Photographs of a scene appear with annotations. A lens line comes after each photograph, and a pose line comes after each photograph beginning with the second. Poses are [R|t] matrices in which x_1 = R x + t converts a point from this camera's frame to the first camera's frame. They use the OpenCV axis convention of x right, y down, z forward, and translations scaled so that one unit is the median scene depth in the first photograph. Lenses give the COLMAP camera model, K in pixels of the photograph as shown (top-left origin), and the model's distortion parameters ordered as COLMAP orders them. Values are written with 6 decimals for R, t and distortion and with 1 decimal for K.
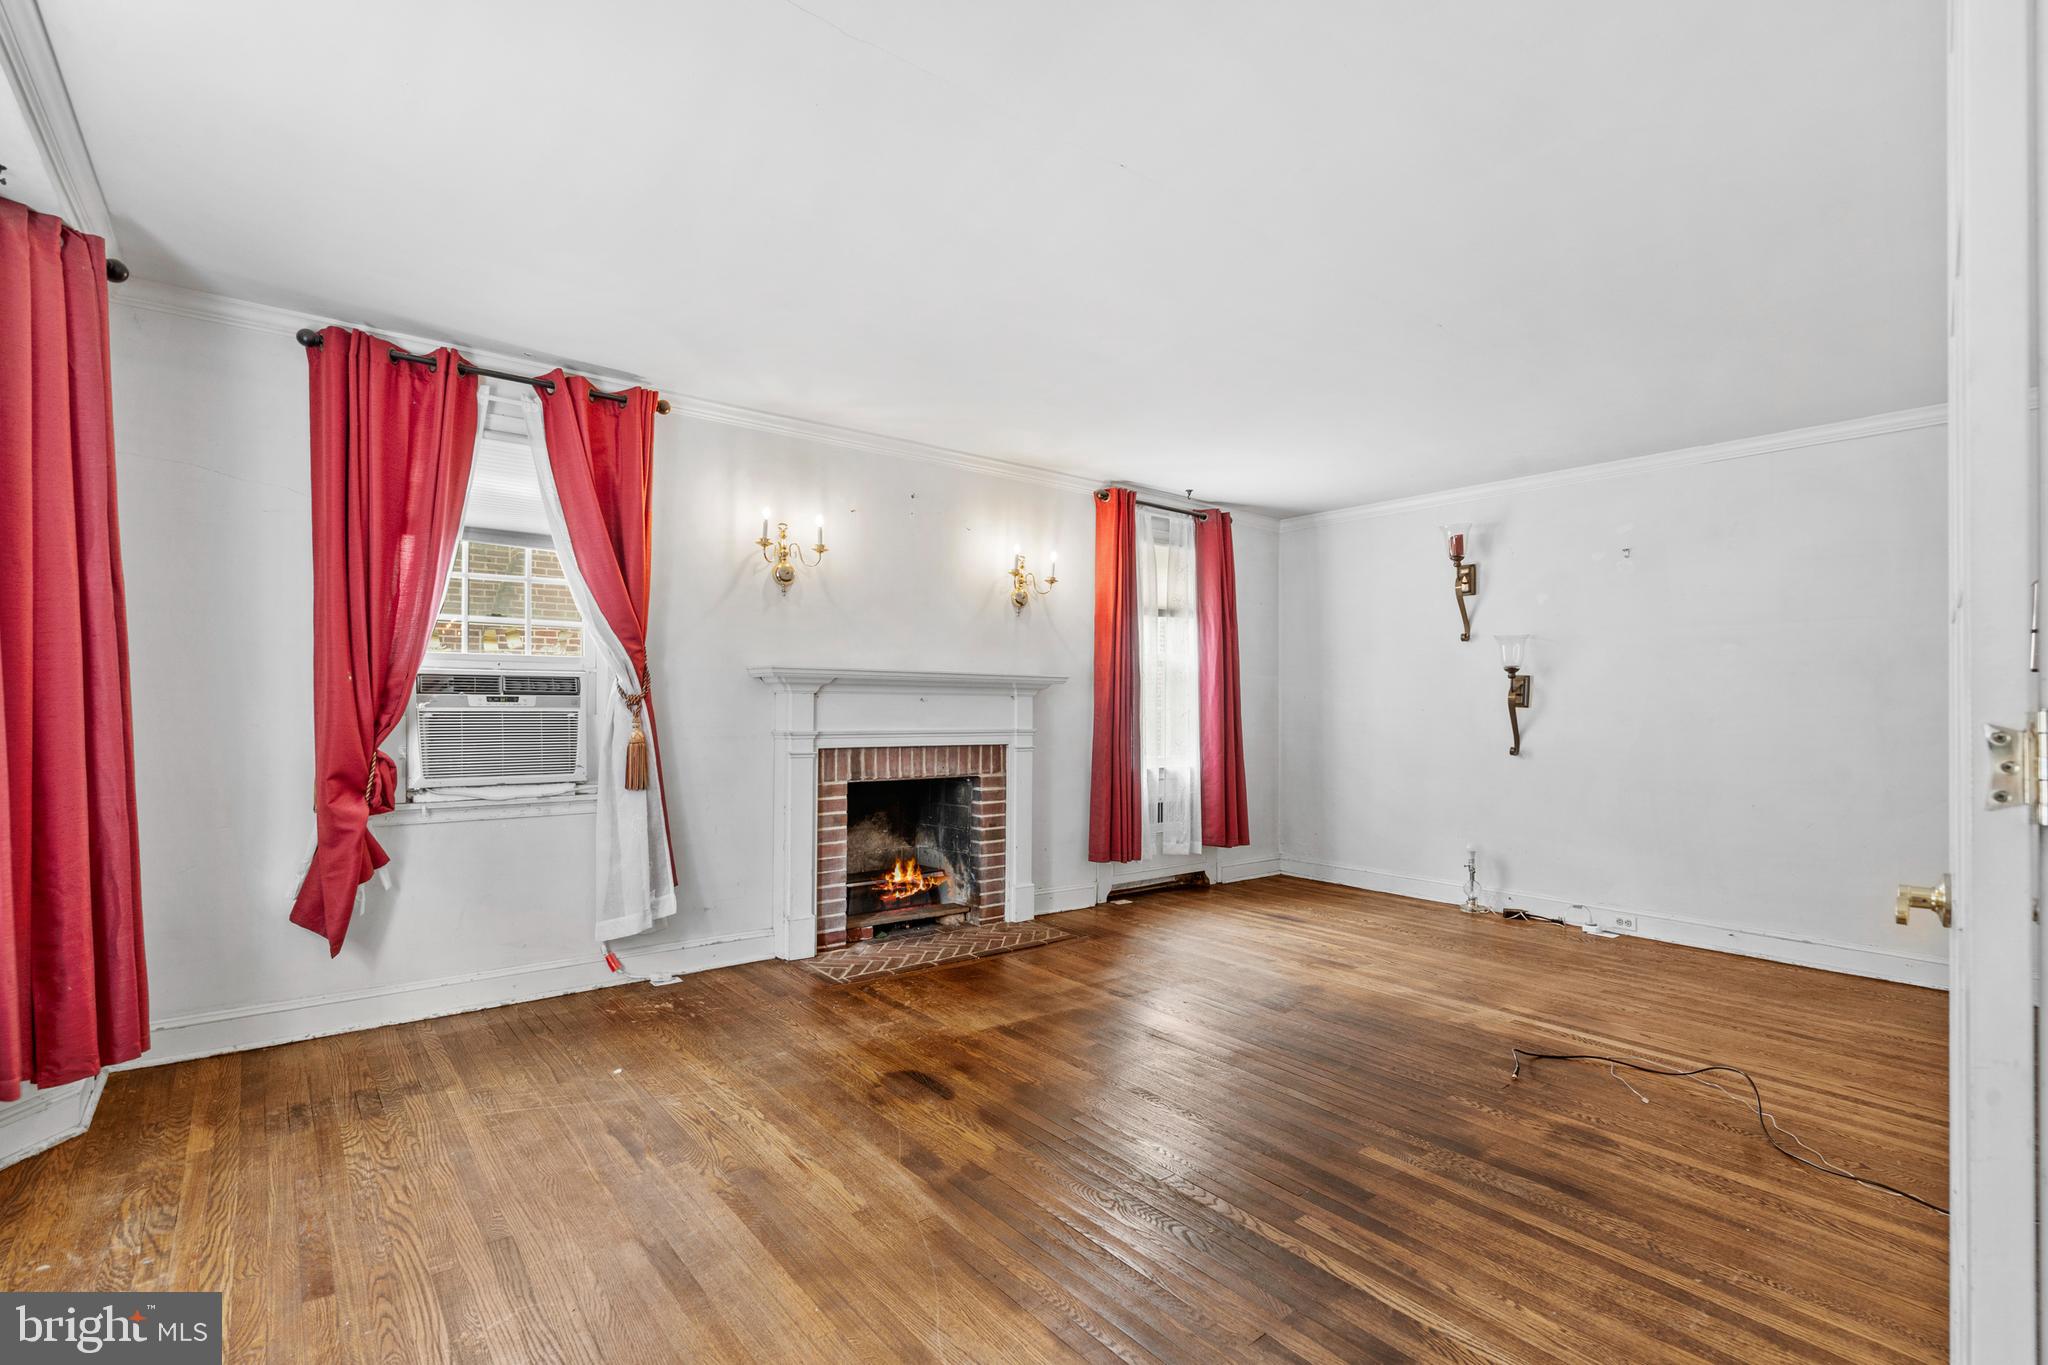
lens RADIAL K [[939.9, 0, 1014.5], [0, 939.9, 691.5], [0, 0, 1]] dist [0.002323, -0.000112]
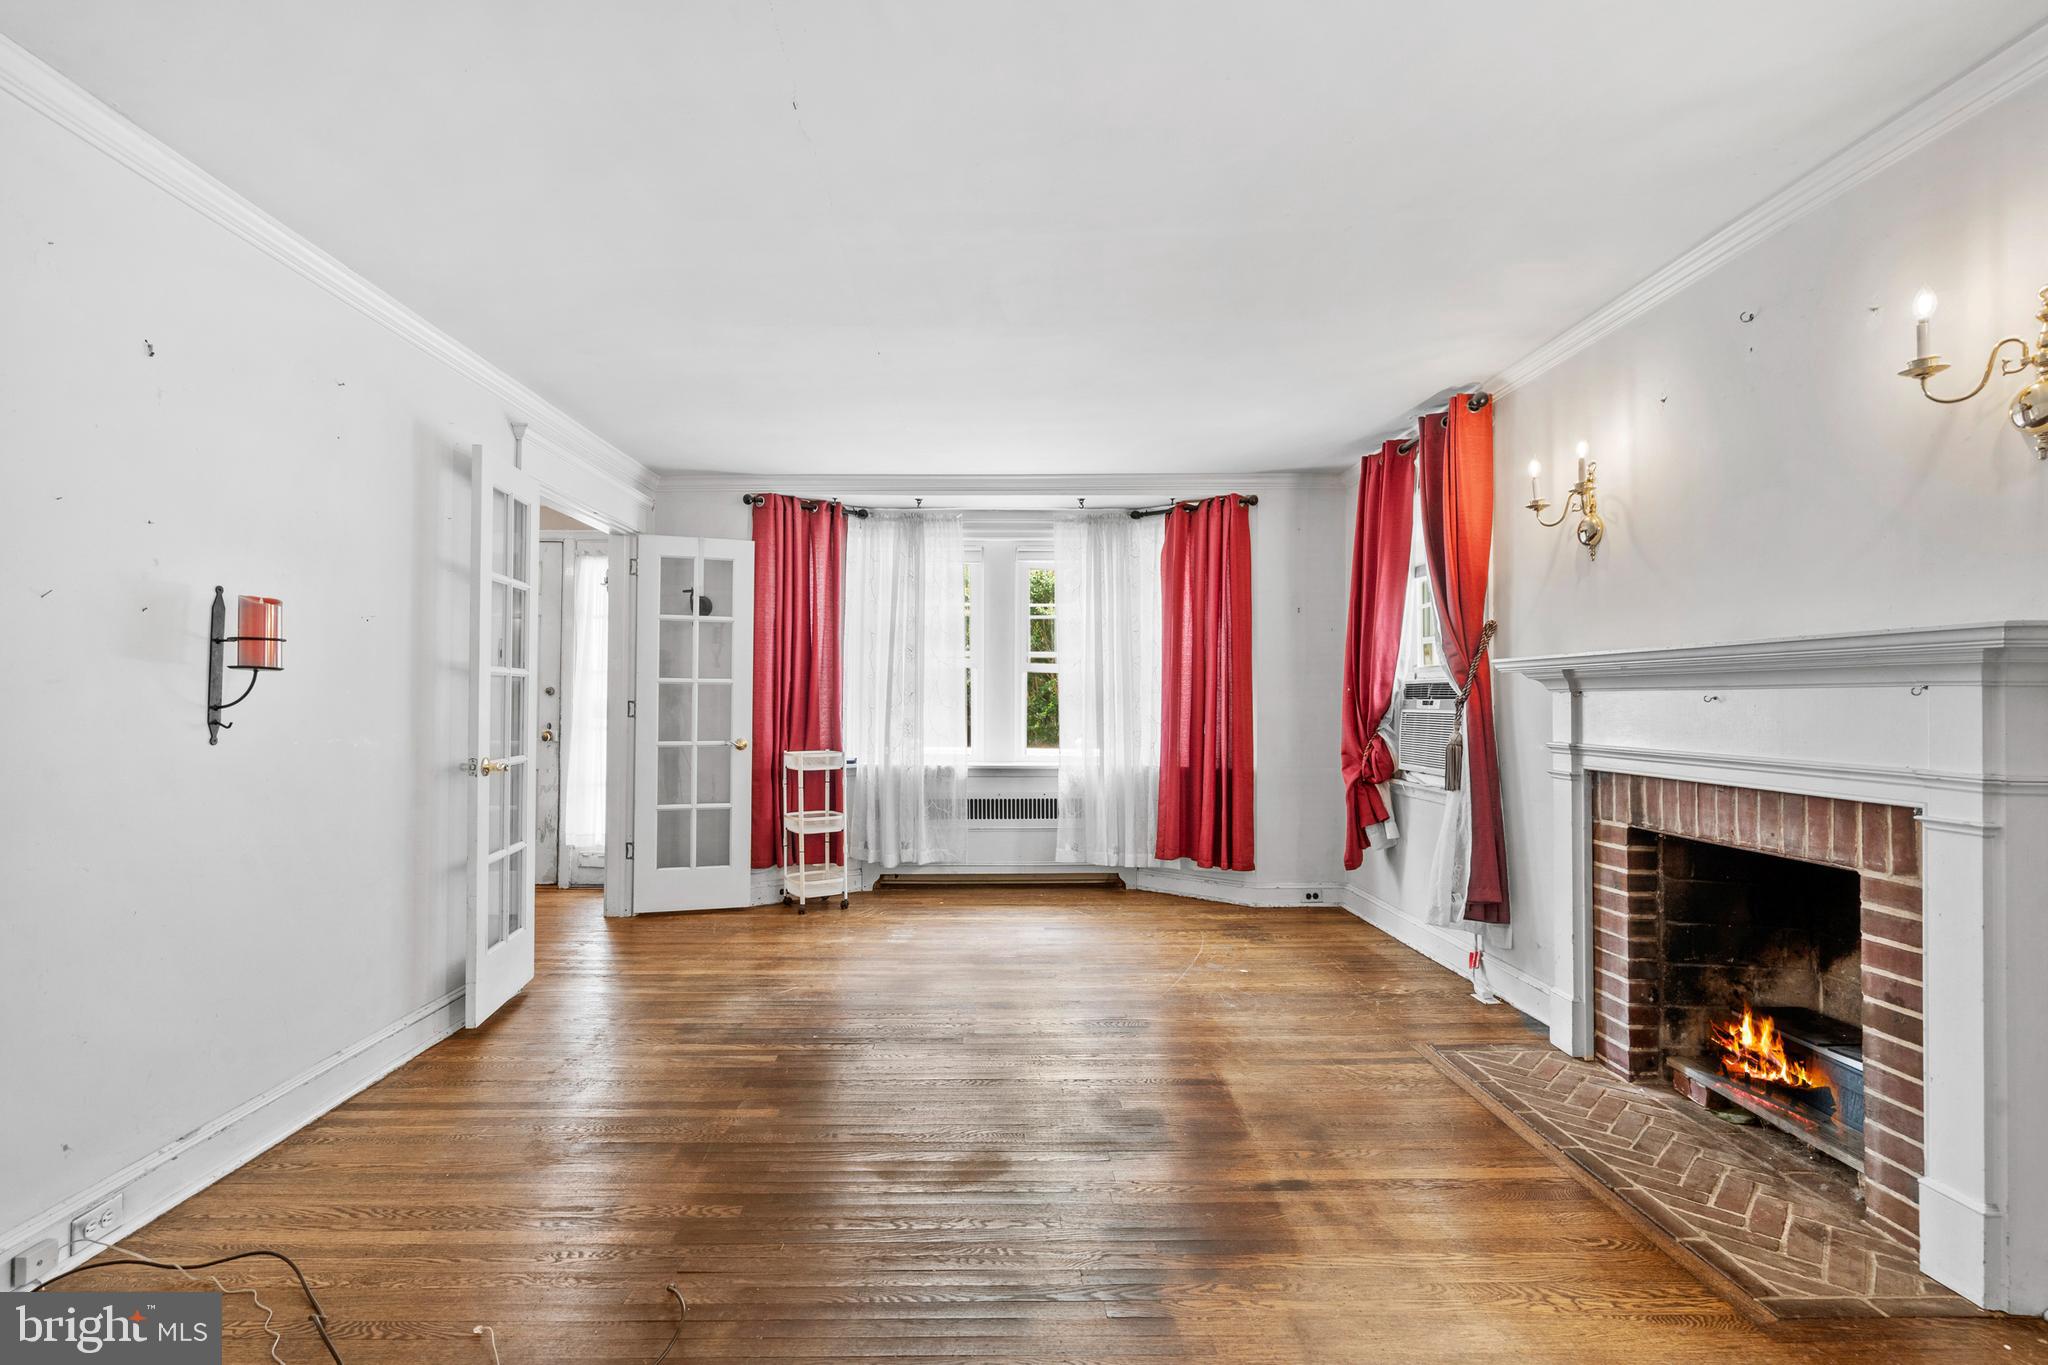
lens RADIAL K [[1010.7, 0, 1024.0], [0, 1010.7, 682.5], [0, 0, 1]] dist [-0.001958, 0.000025]
pose [[-0.605666, -0.025021, -0.795326, 0.644549], [0.001149, 0.999477, -0.032320, 0.018845], [0.795718, -0.020489, -0.605320, 1.102356]]
